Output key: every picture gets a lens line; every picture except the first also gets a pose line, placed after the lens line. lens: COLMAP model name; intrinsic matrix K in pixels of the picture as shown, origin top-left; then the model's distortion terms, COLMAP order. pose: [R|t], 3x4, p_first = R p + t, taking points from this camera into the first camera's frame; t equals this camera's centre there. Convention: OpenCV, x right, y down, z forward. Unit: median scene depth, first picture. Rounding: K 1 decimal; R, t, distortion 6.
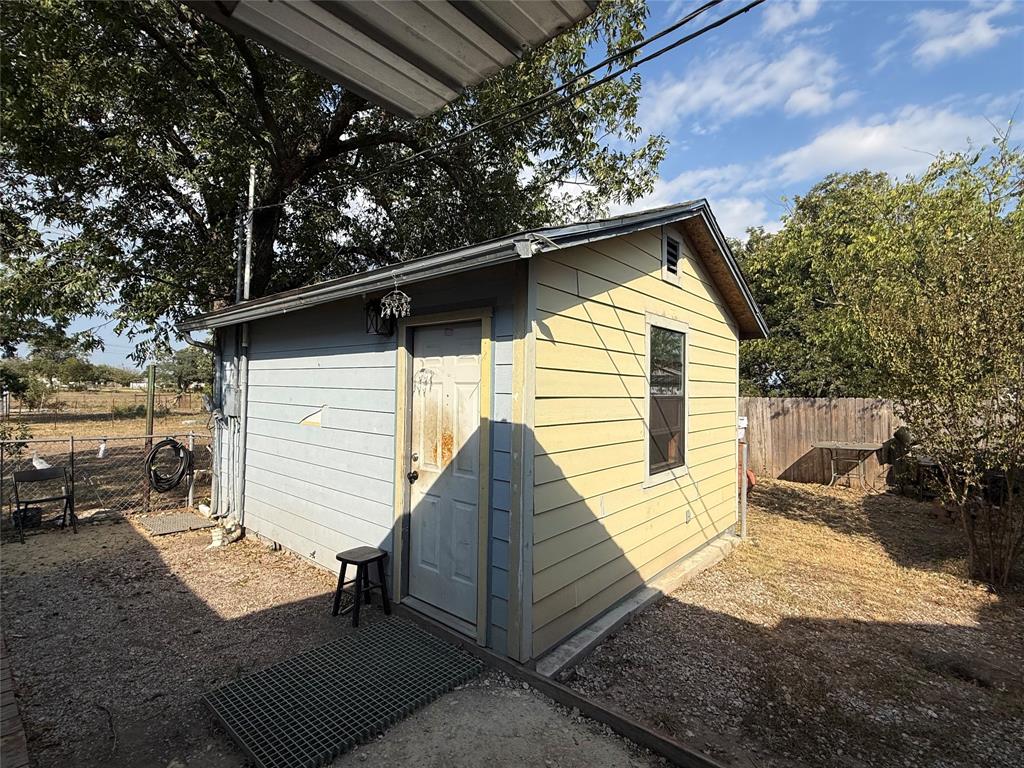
lens RADIAL K [[478.7, 0, 512.4], [0, 478.7, 381.6], [0, 0, 1]] dist [0.000756, 0.000178]
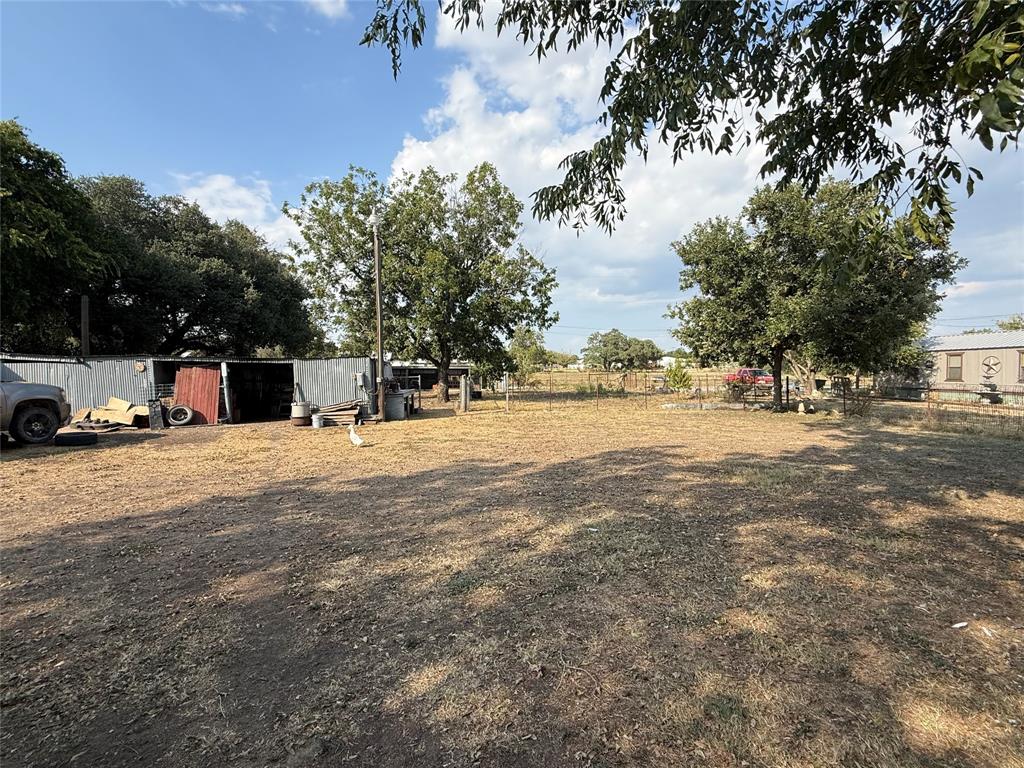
lens RADIAL K [[478.7, 0, 512.0], [0, 478.7, 384.7], [0, 0, 1]] dist [0.000756, 0.000178]
pose [[0.714061, 0.002795, -0.700078, -0.195399], [0.033980, 0.998675, 0.038646, 0.006268], [0.699258, -0.051385, 0.713020, 0.153571]]
